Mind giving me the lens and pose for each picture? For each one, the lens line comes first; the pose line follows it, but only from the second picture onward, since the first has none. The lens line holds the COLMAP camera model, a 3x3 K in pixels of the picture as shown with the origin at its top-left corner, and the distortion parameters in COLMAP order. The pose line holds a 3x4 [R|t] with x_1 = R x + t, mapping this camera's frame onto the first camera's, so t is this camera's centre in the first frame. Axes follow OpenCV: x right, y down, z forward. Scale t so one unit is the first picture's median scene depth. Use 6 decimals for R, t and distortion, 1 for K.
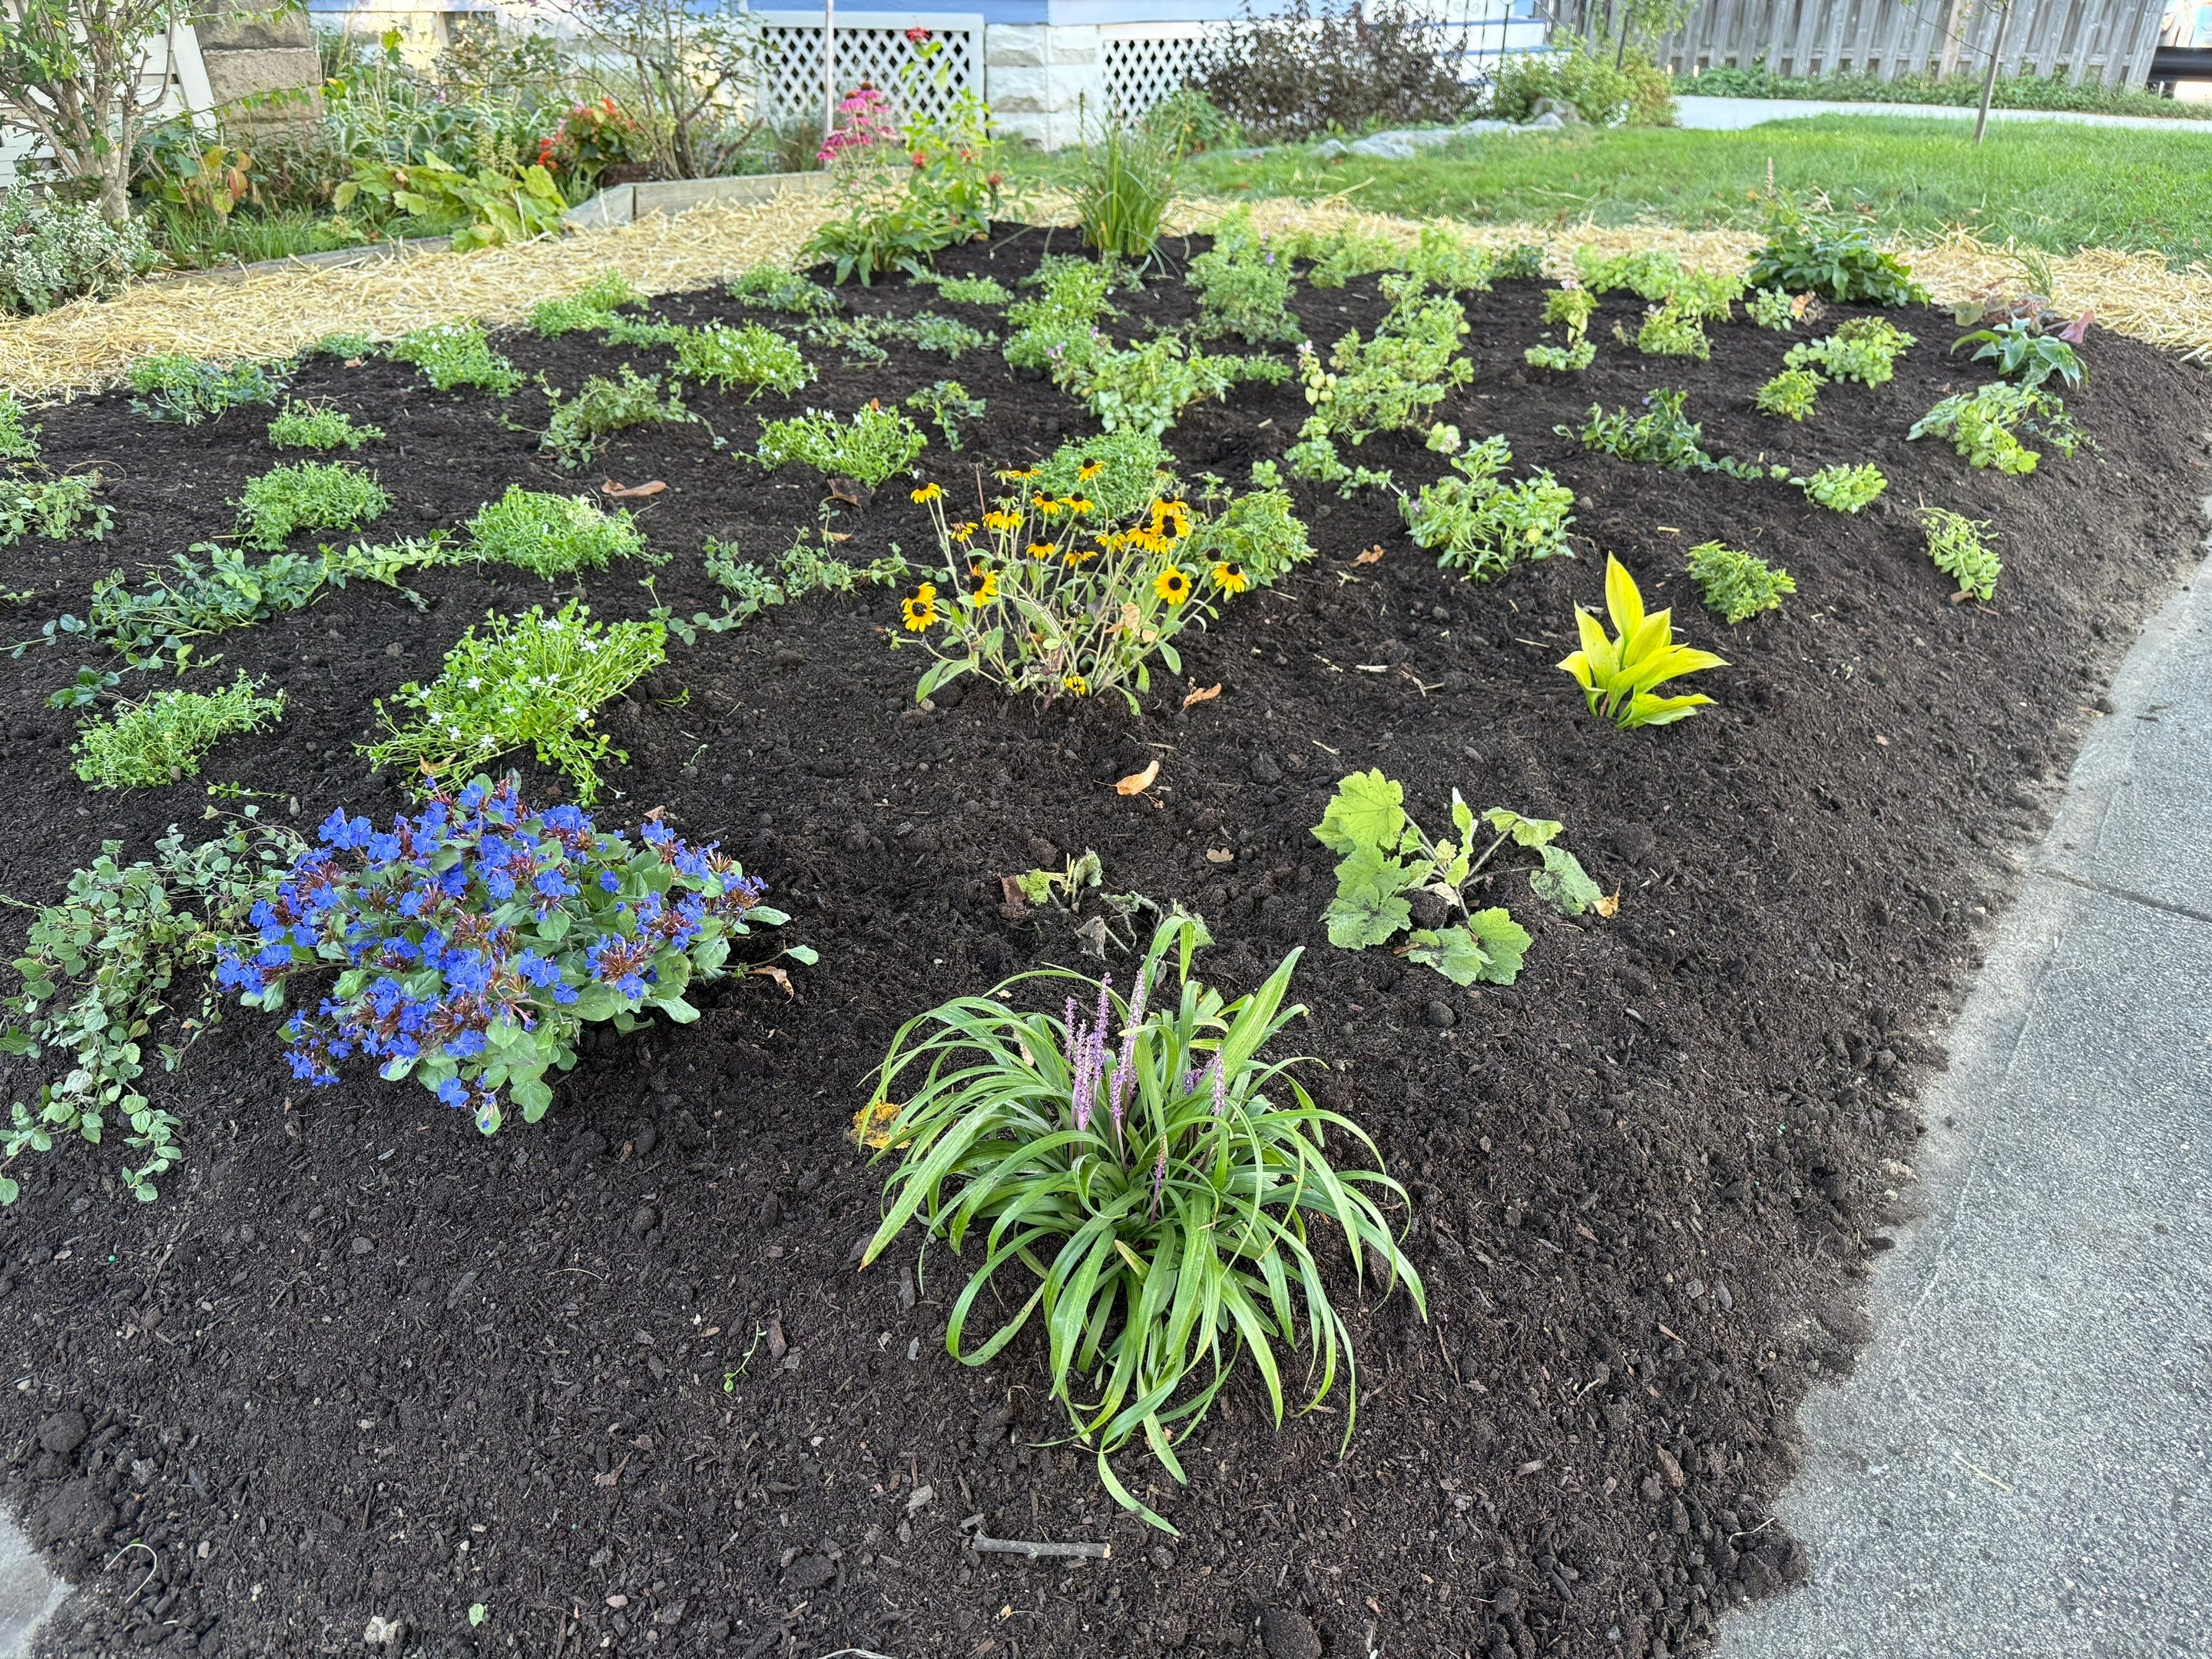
lens RADIAL K [[1581.5, 0, 1106.0], [0, 1581.5, 829.5], [0, 0, 1]] dist [0.048720, -0.069474]
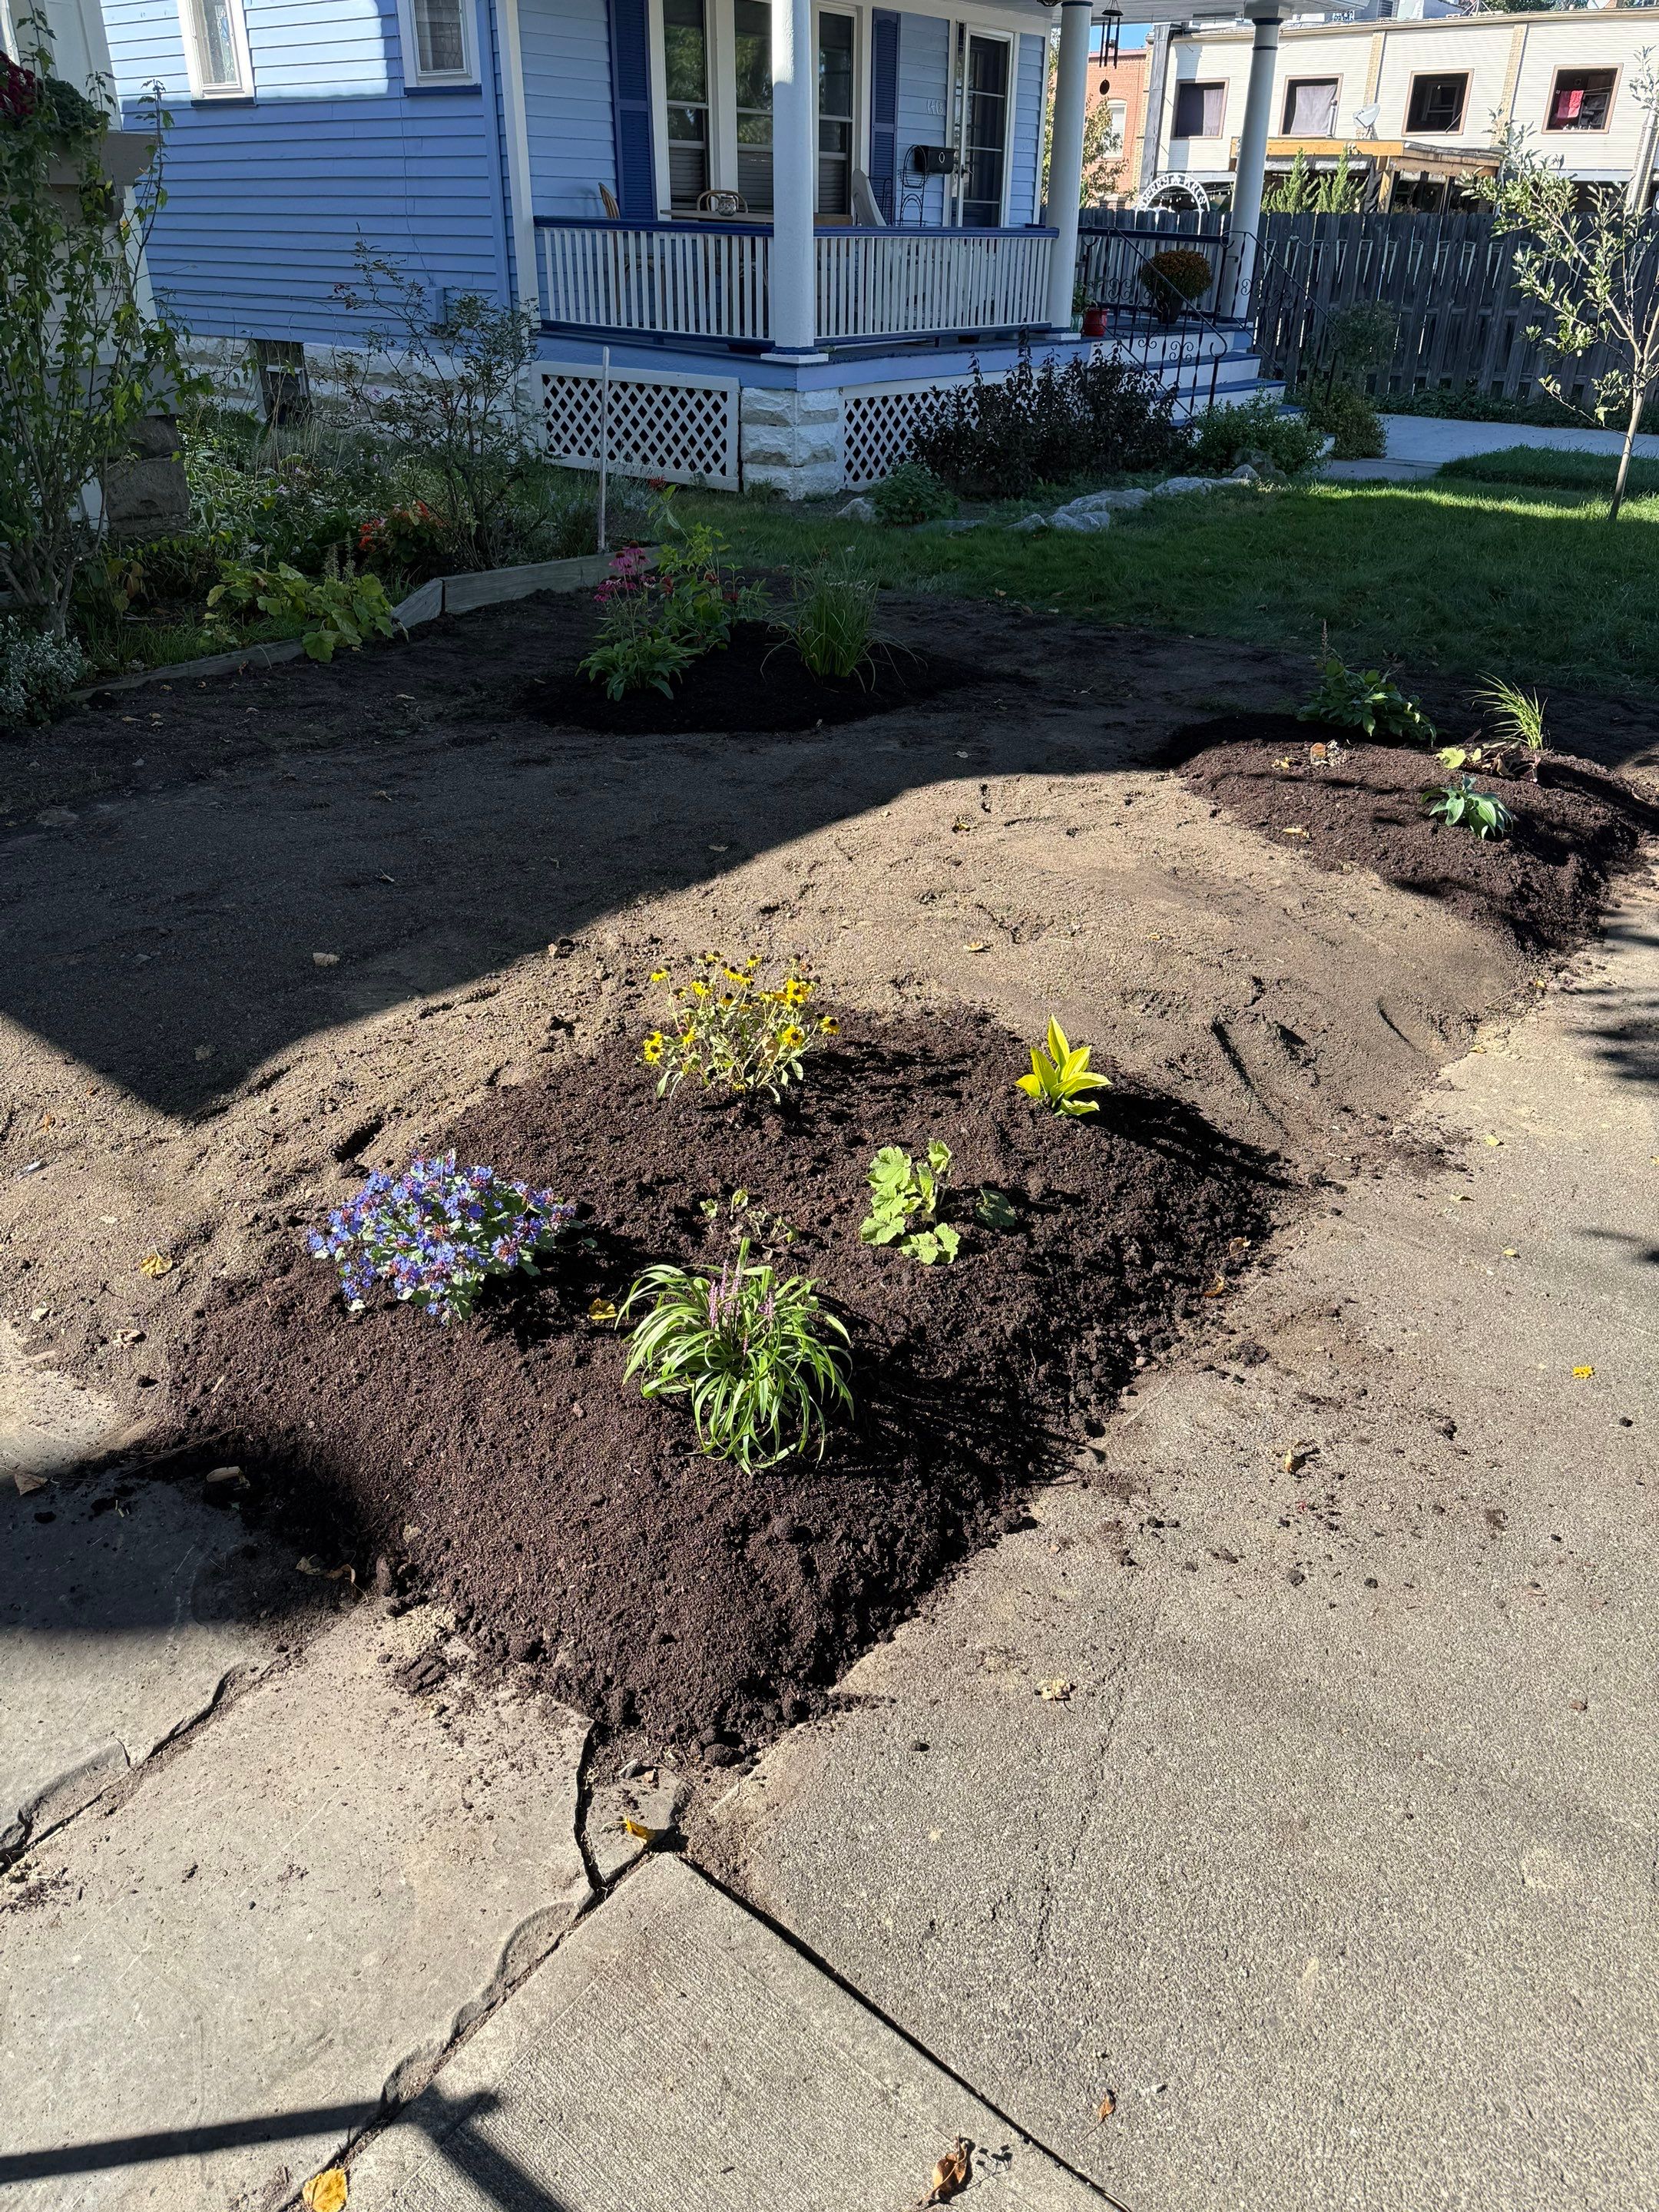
lens RADIAL K [[1573.8, 0, 829.5], [0, 1573.8, 1106.0], [0, 0, 1]] dist [0.027485, -0.027497]
pose [[0.999560, 0.024051, -0.017367, 0.037332], [-0.023693, 0.999508, 0.020541, -0.036881], [0.017852, -0.020120, 0.999638, -0.257405]]
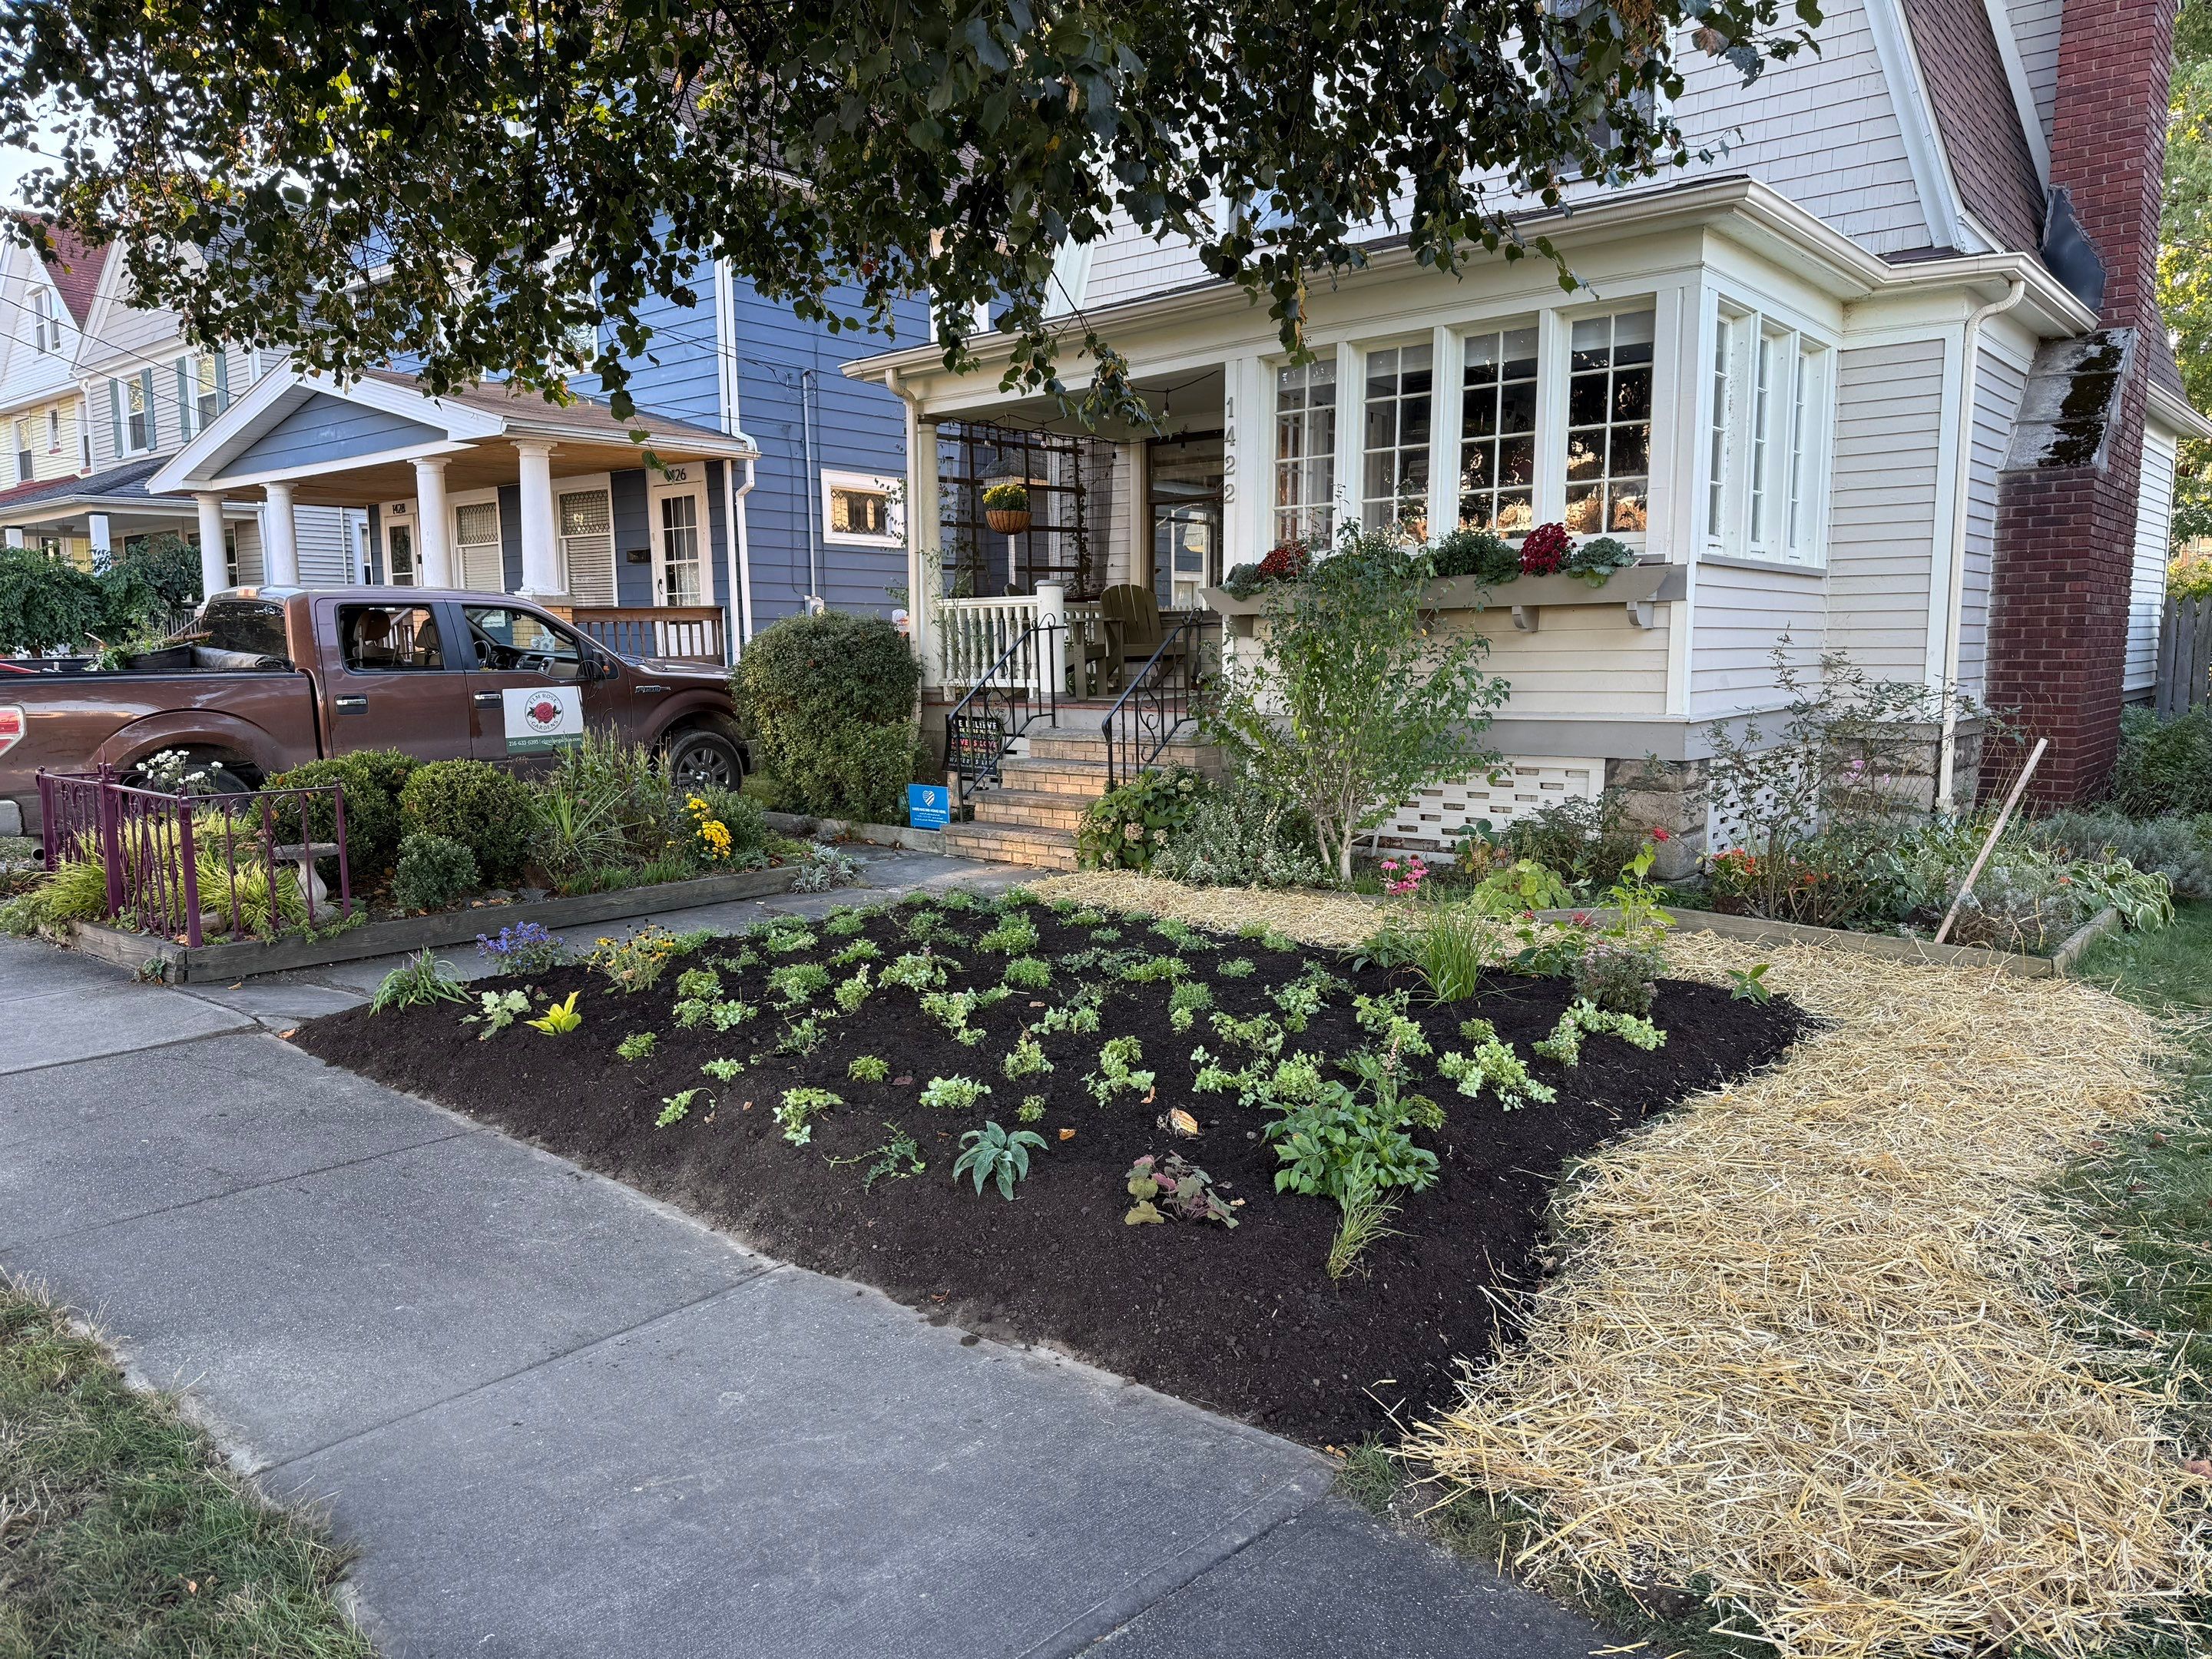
lens RADIAL K [[1533.8, 0, 1106.0], [0, 1533.8, 829.5], [0, 0, 1]] dist [0.176023, -0.308216]
pose [[-0.085588, 0.124706, -0.988495, 1.206278], [-0.461578, 0.874281, 0.150262, -0.517462], [0.882961, 0.469128, -0.017266, 0.669566]]
